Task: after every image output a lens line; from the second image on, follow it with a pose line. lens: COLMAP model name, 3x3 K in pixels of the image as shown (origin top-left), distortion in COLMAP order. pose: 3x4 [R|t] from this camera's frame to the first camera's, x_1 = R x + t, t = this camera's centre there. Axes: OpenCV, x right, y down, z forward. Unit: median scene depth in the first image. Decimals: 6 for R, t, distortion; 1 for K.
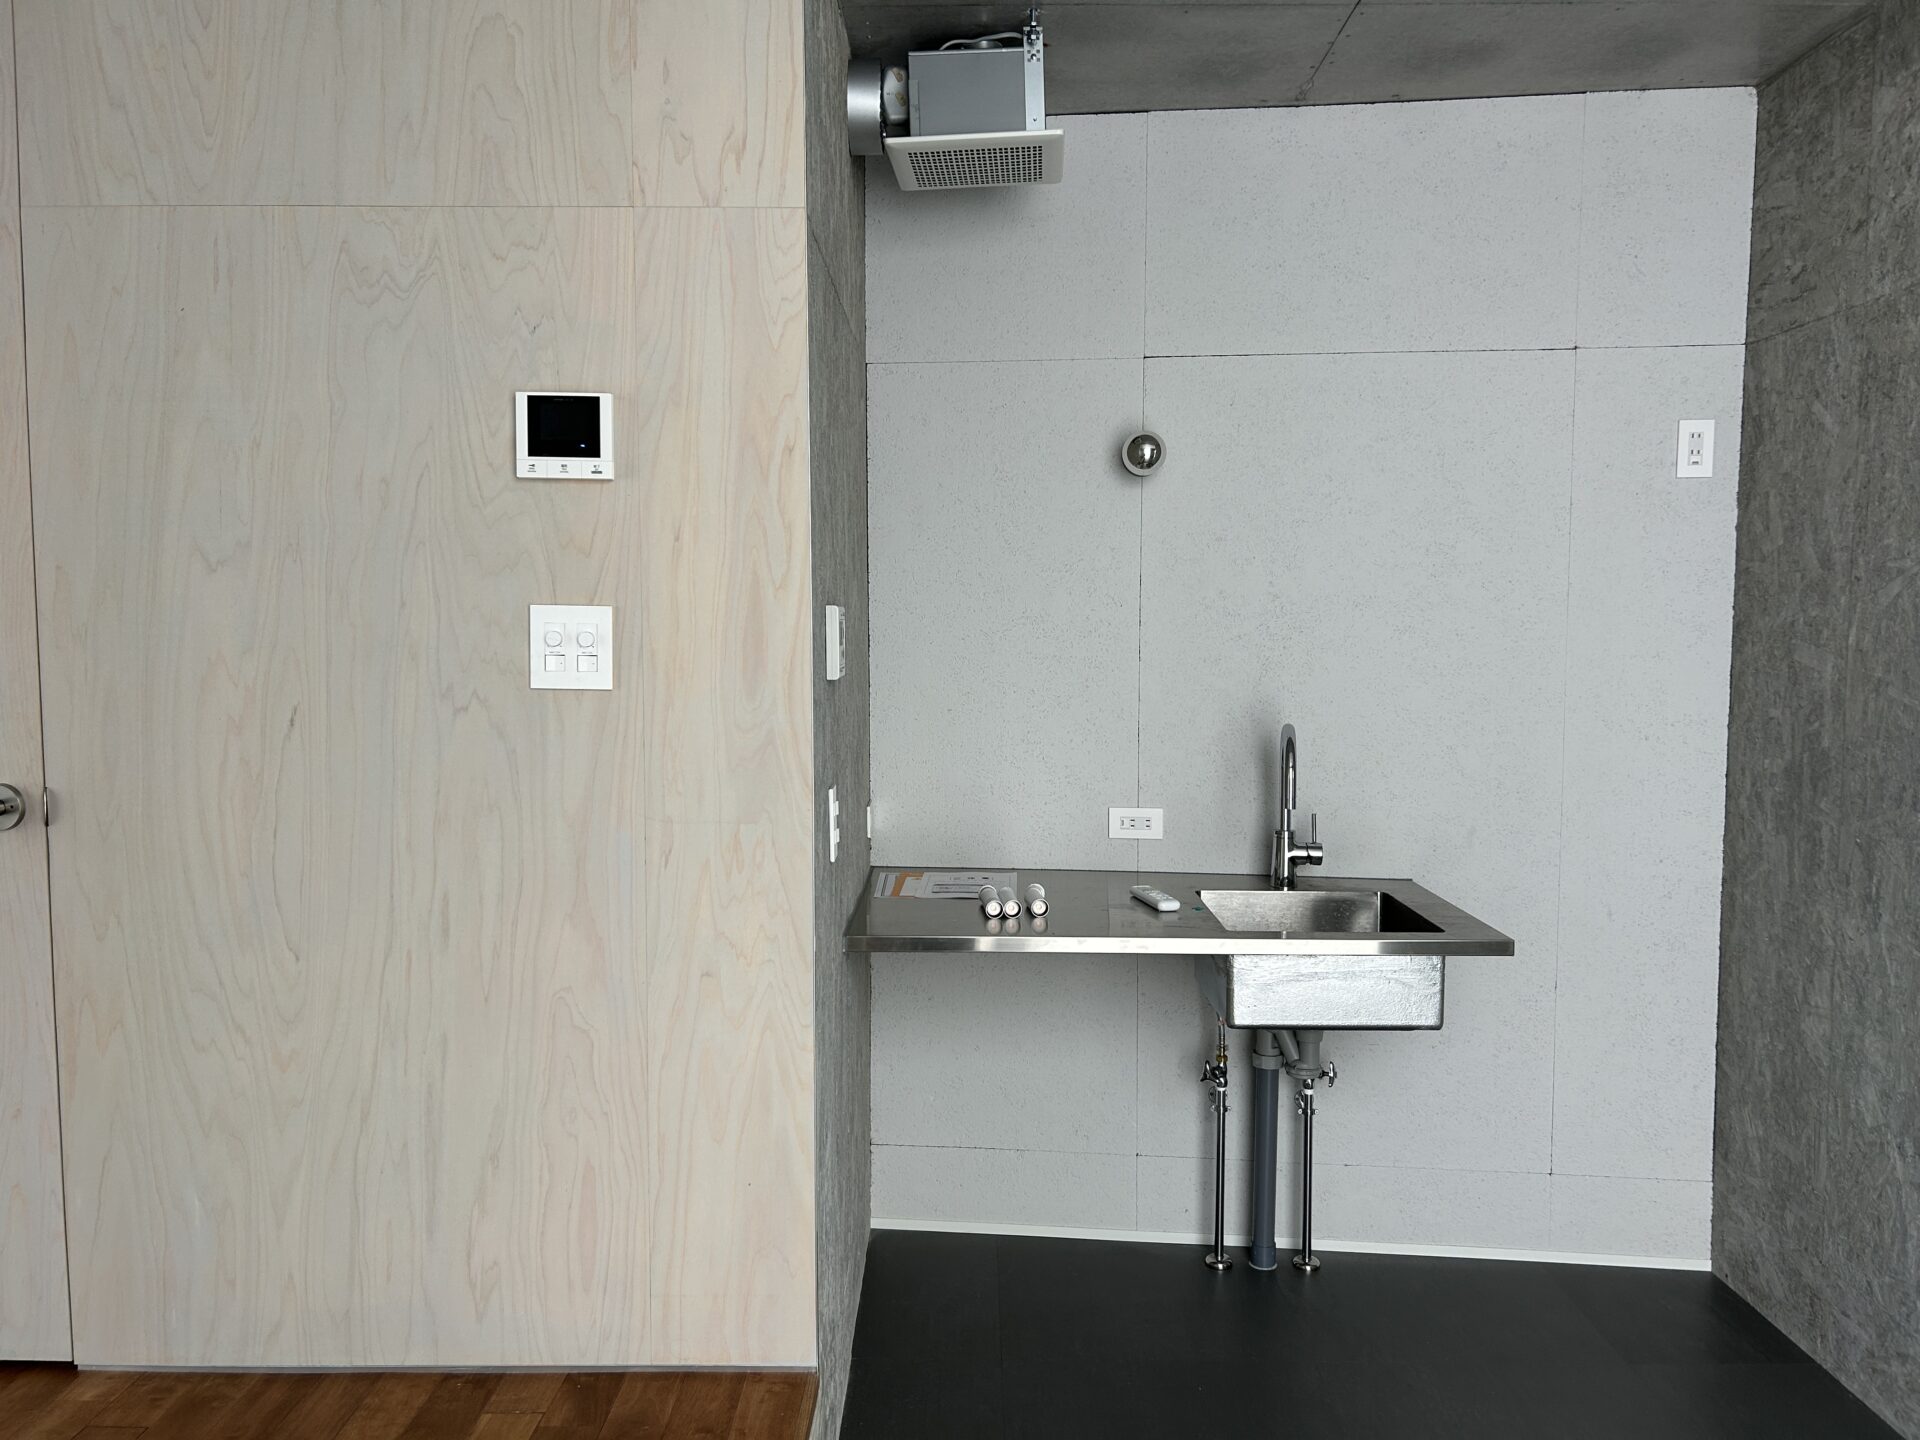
lens RADIAL K [[1452.7, 0, 955.5], [0, 1452.7, 723.1], [0, 0, 1]] dist [0.040751, -0.040539]
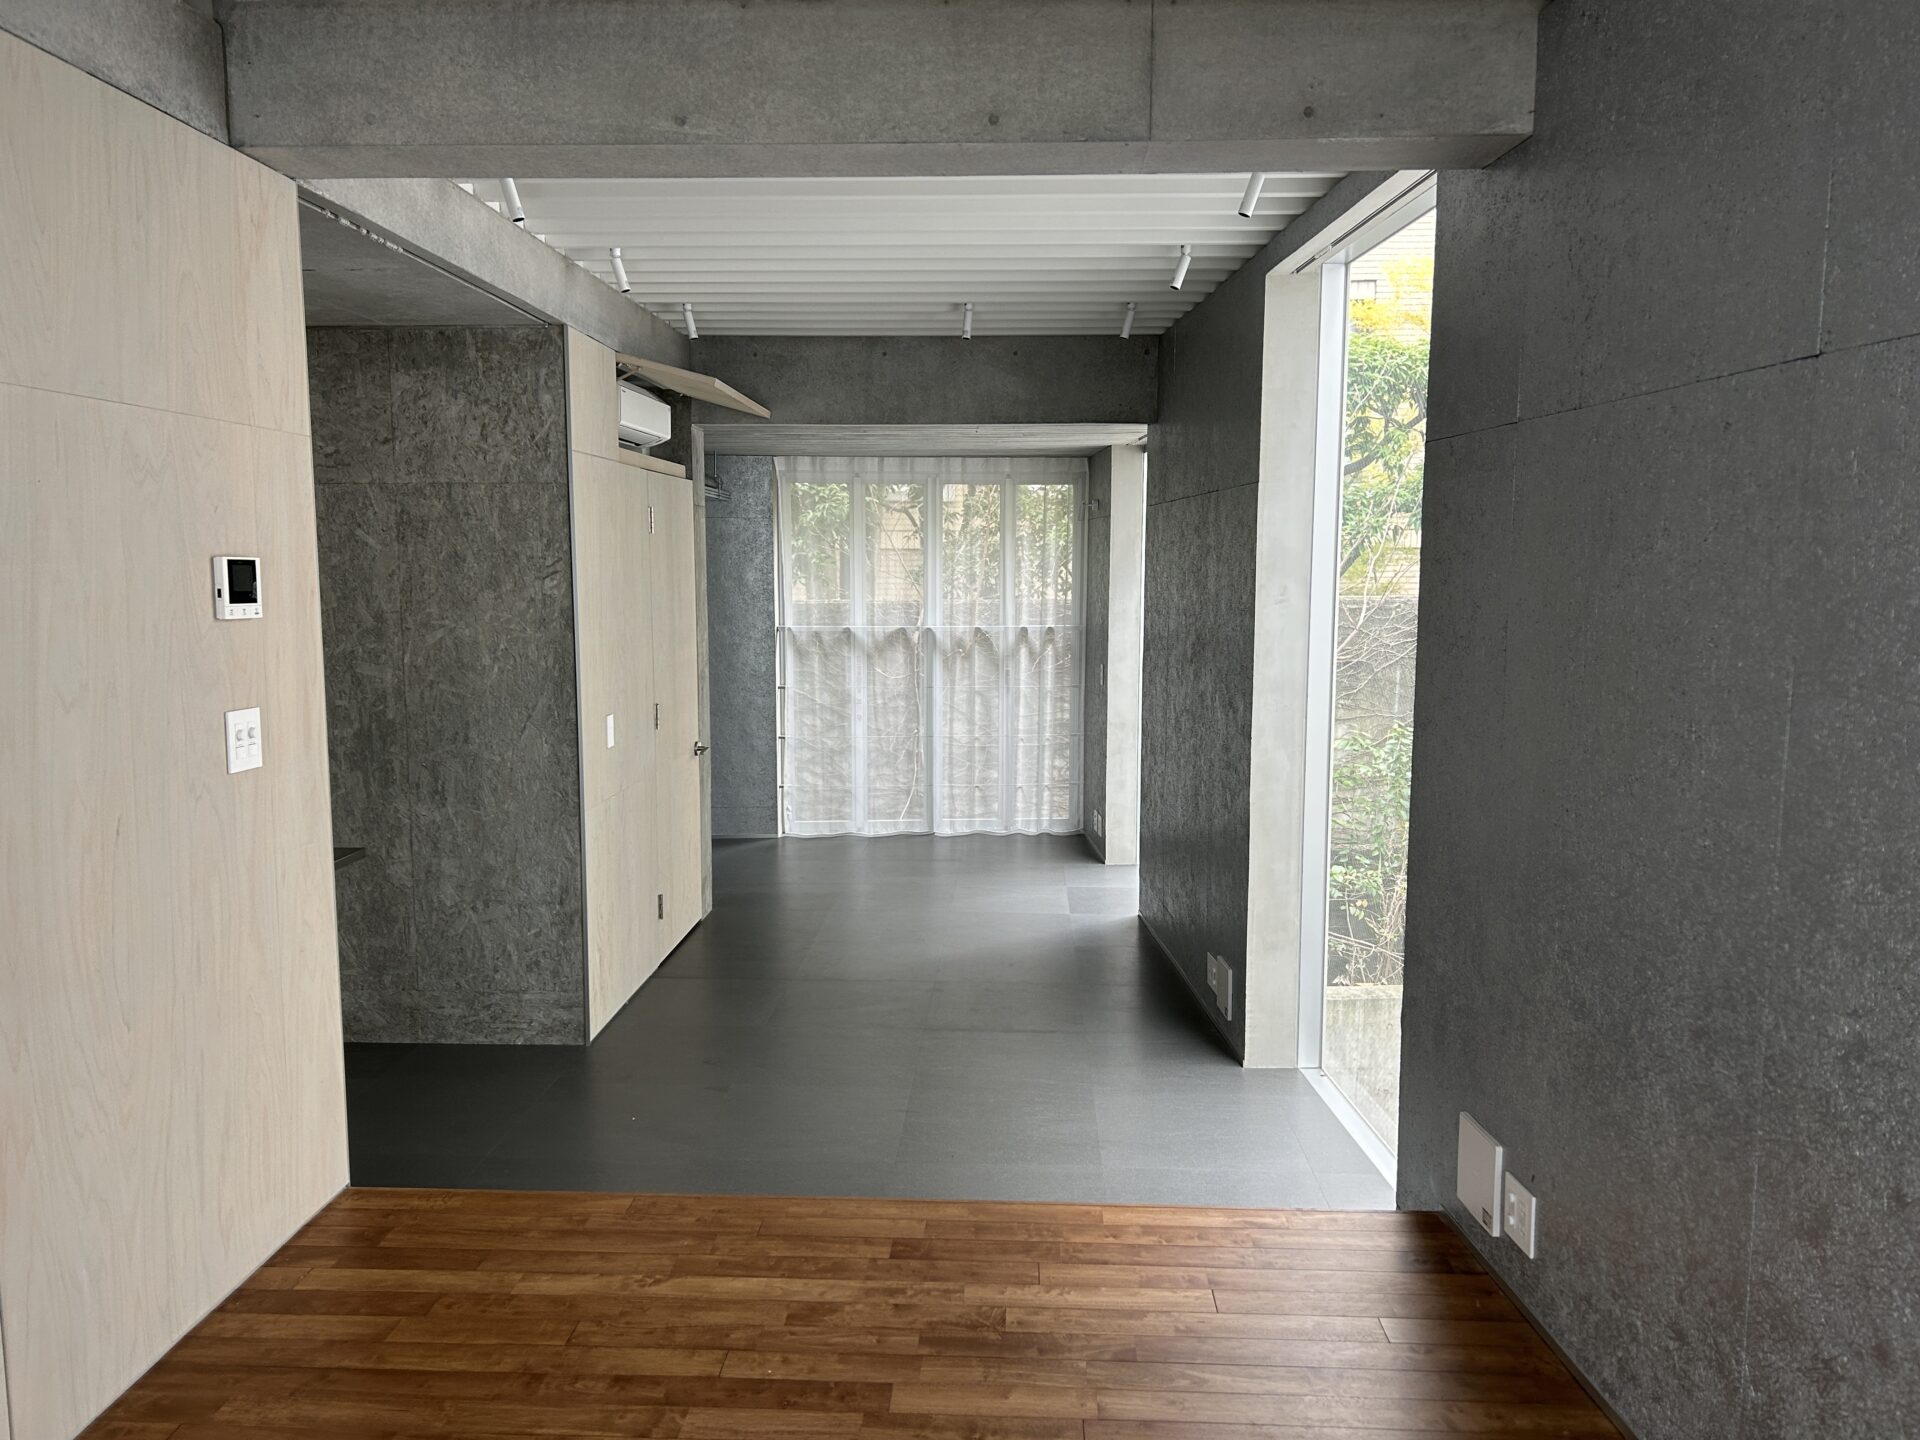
lens RADIAL K [[1452.7, 0, 963.1], [0, 1452.7, 731.3], [0, 0, 1]] dist [0.040751, -0.040539]
pose [[0.035374, -0.117328, 0.992463, -1.240480], [0.067559, 0.991094, 0.114758, -0.133163], [-0.997088, 0.062991, 0.042985, 0.203818]]
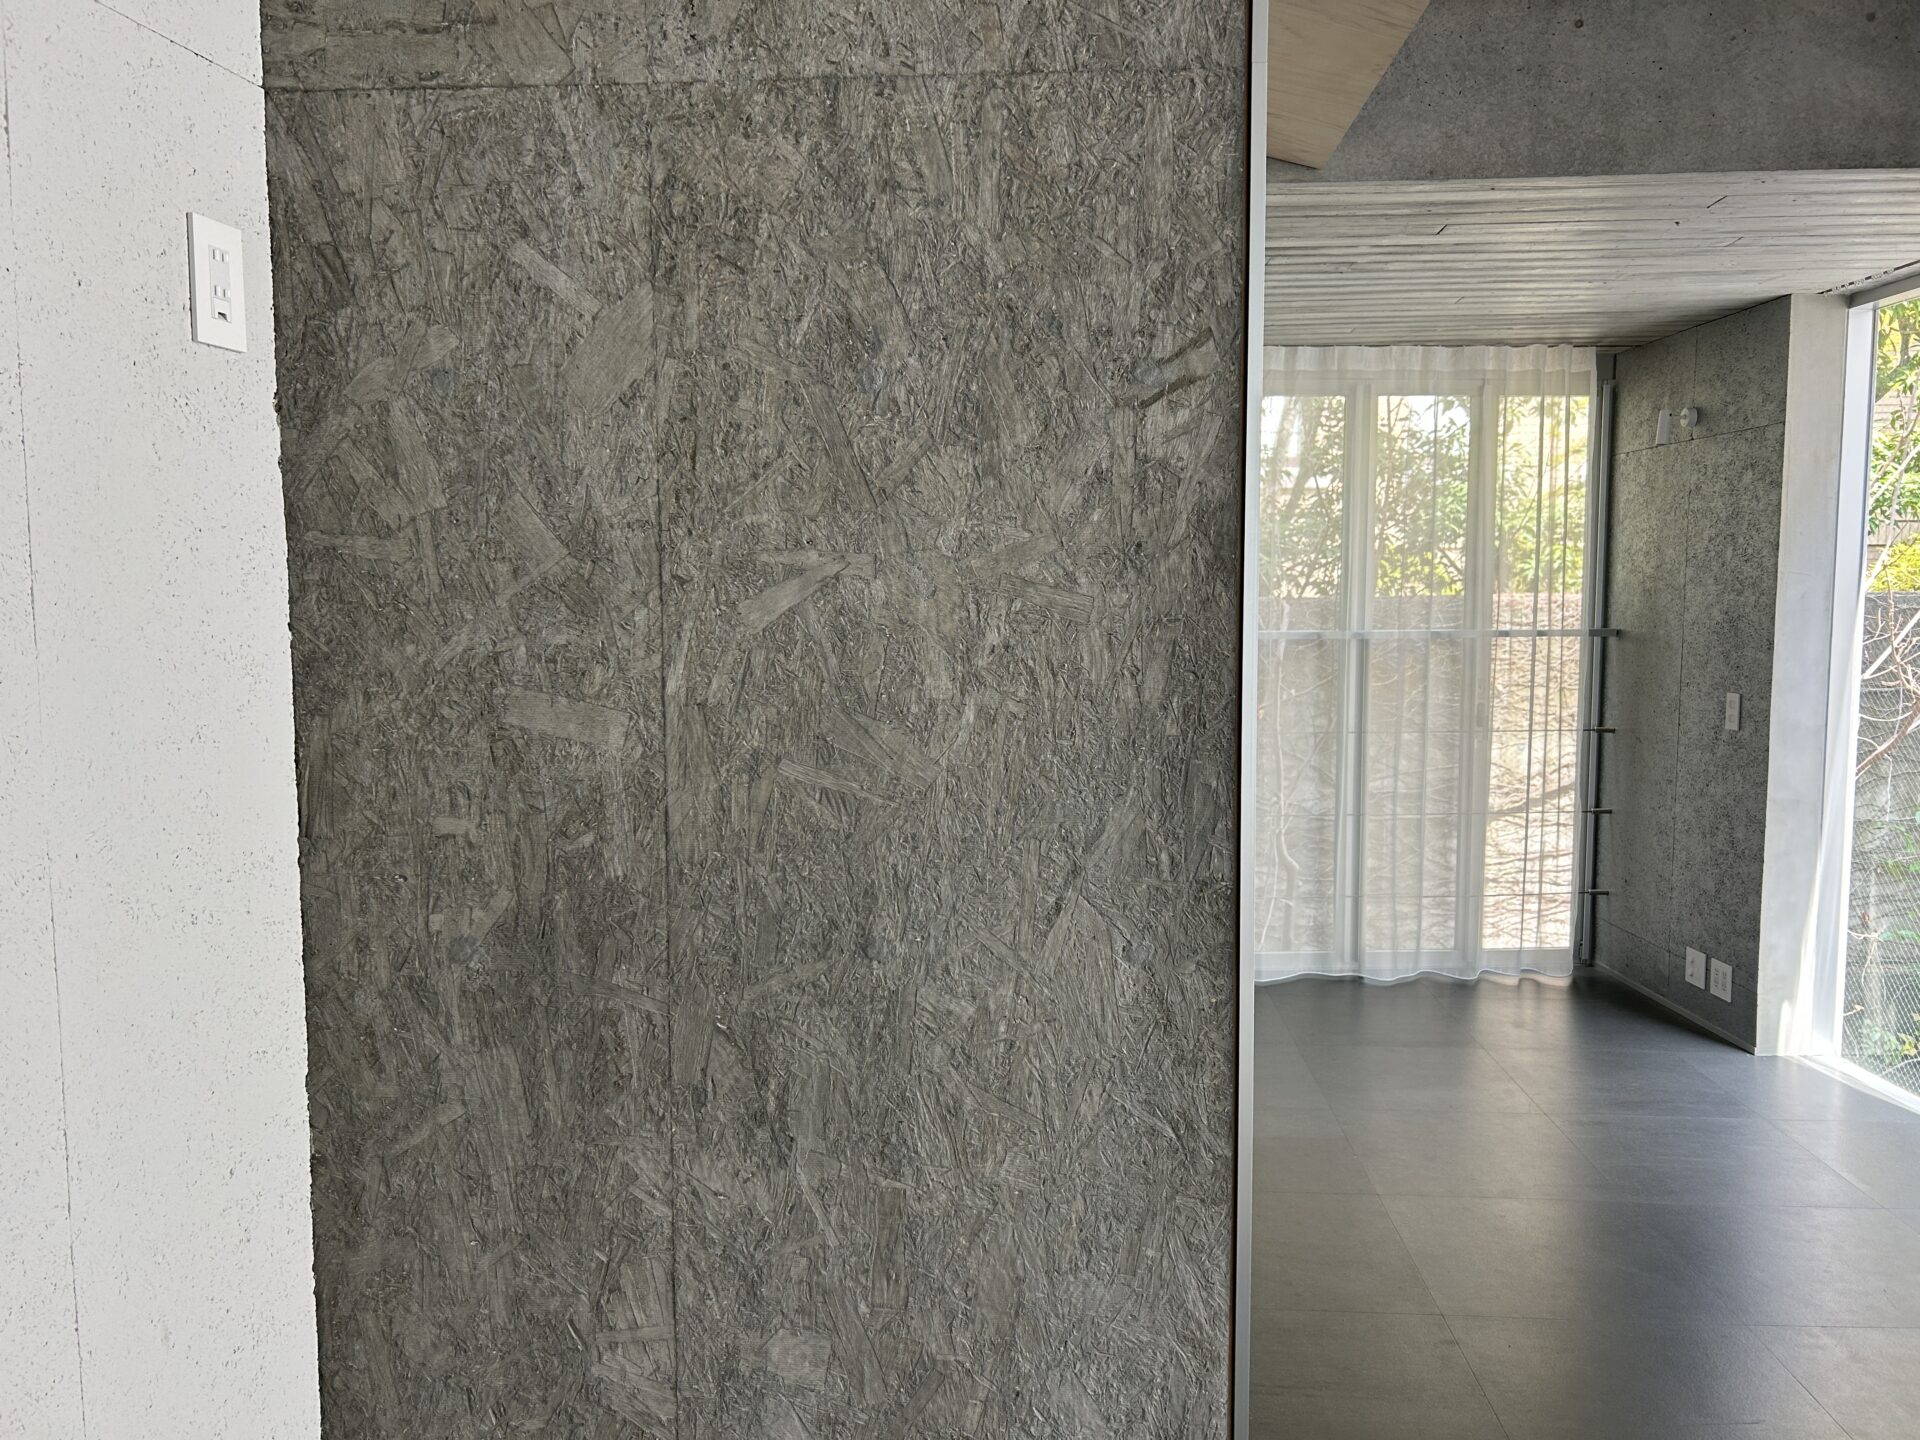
lens RADIAL K [[1452.7, 0, 954.7], [0, 1452.7, 719.0], [0, 0, 1]] dist [0.040751, -0.040539]
pose [[0.054039, -0.087984, 0.994655, 0.051031], [0.071573, 0.993890, 0.084028, -0.082993], [-0.995970, 0.066649, 0.060006, 0.849827]]
